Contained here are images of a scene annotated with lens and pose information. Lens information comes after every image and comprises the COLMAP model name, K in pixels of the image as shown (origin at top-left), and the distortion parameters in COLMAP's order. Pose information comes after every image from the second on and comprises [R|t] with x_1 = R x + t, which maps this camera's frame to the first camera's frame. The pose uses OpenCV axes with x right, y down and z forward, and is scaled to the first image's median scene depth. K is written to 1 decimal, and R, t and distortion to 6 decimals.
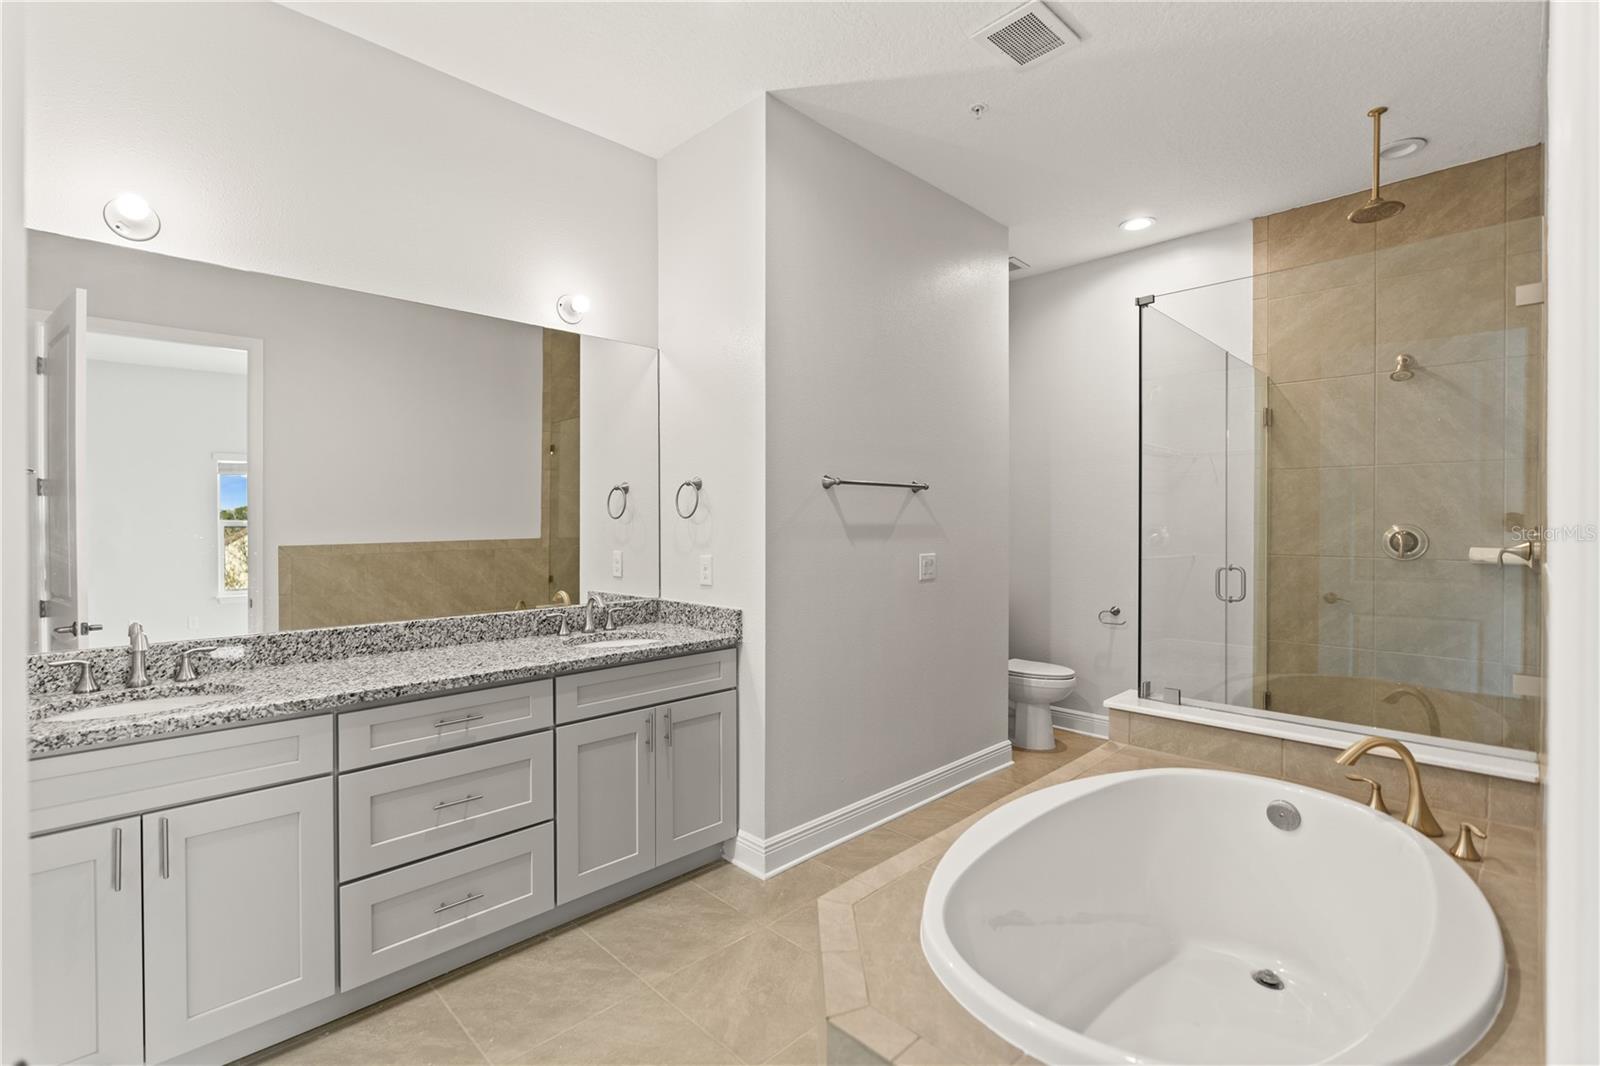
lens RADIAL K [[740.8, 0, 802.7], [0, 740.8, 527.3], [0, 0, 1]] dist [-0.004983, -0.000206]
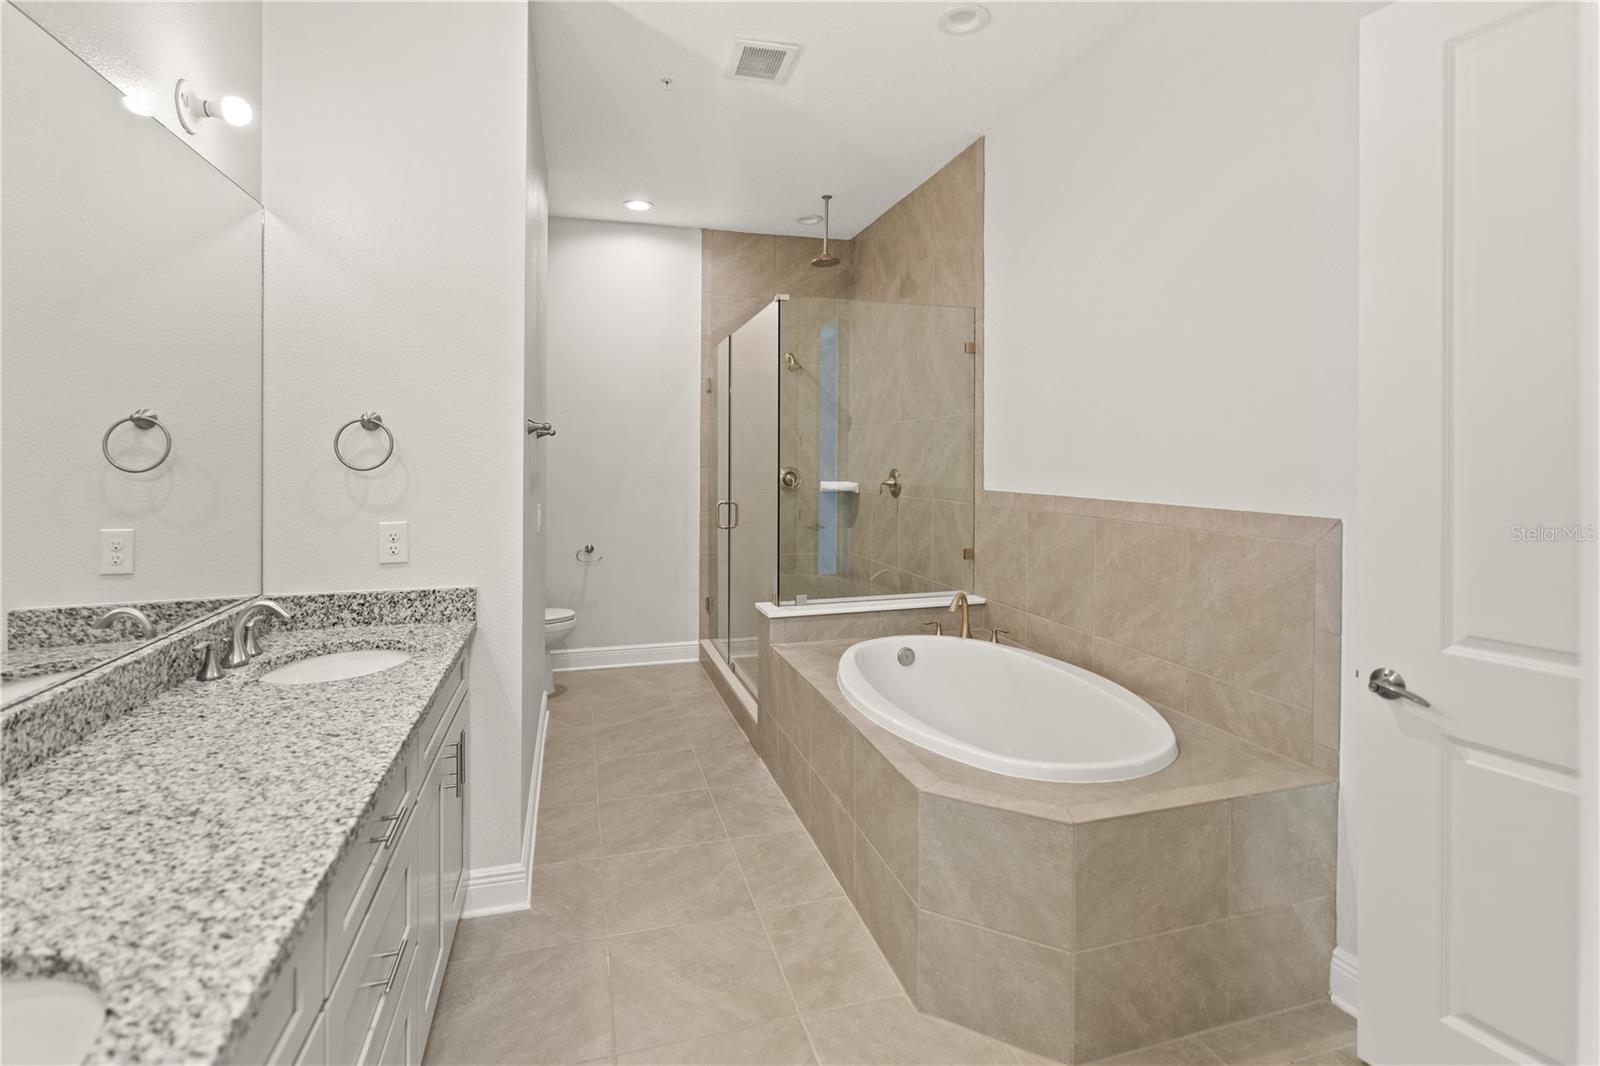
lens RADIAL K [[761.8, 0, 795.7], [0, 761.8, 458.2], [0, 0, 1]] dist [-0.004900, 0.002751]
pose [[0.466563, -0.000577, 0.884488, -0.657639], [0.005306, 0.999984, -0.002147, -0.022157], [-0.884472, 0.005695, 0.466559, 0.335071]]
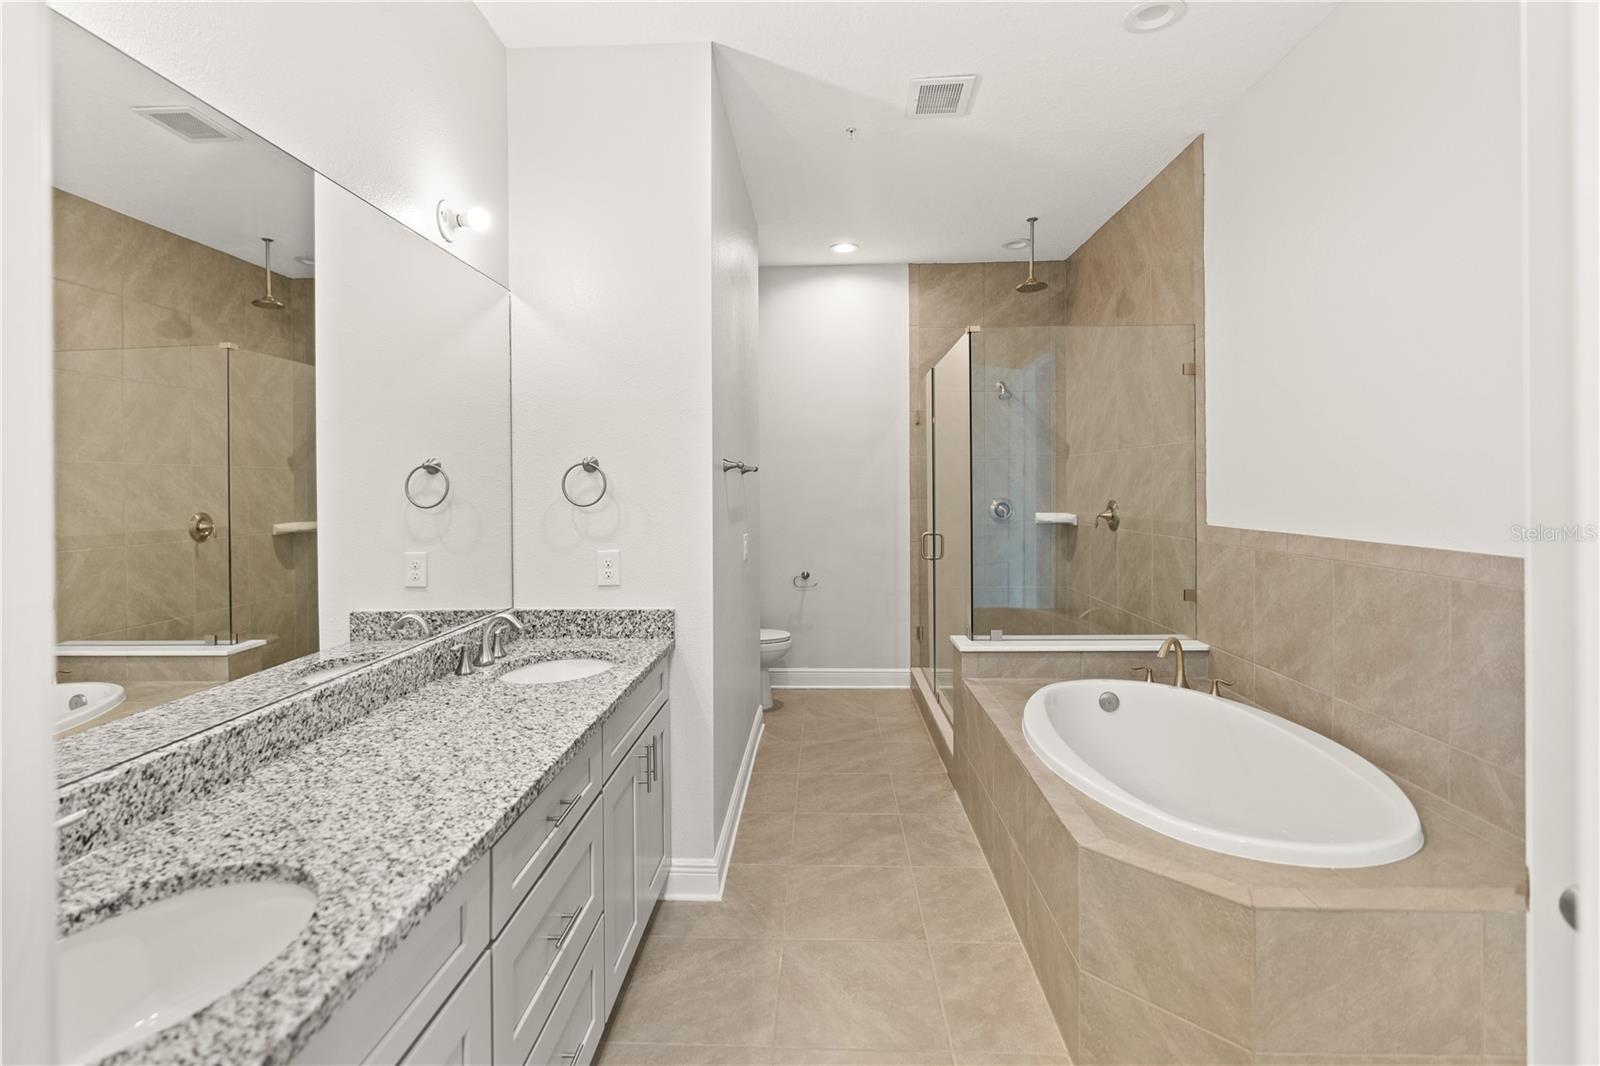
lens RADIAL K [[751.9, 0, 793.0], [0, 751.9, 487.8], [0, 0, 1]] dist [-0.000432, 0.000986]
pose [[0.724022, -0.007051, 0.689741, -0.619585], [0.011016, 0.999938, -0.001342, -0.032221], [-0.689689, 0.008570, 0.724055, 0.256038]]
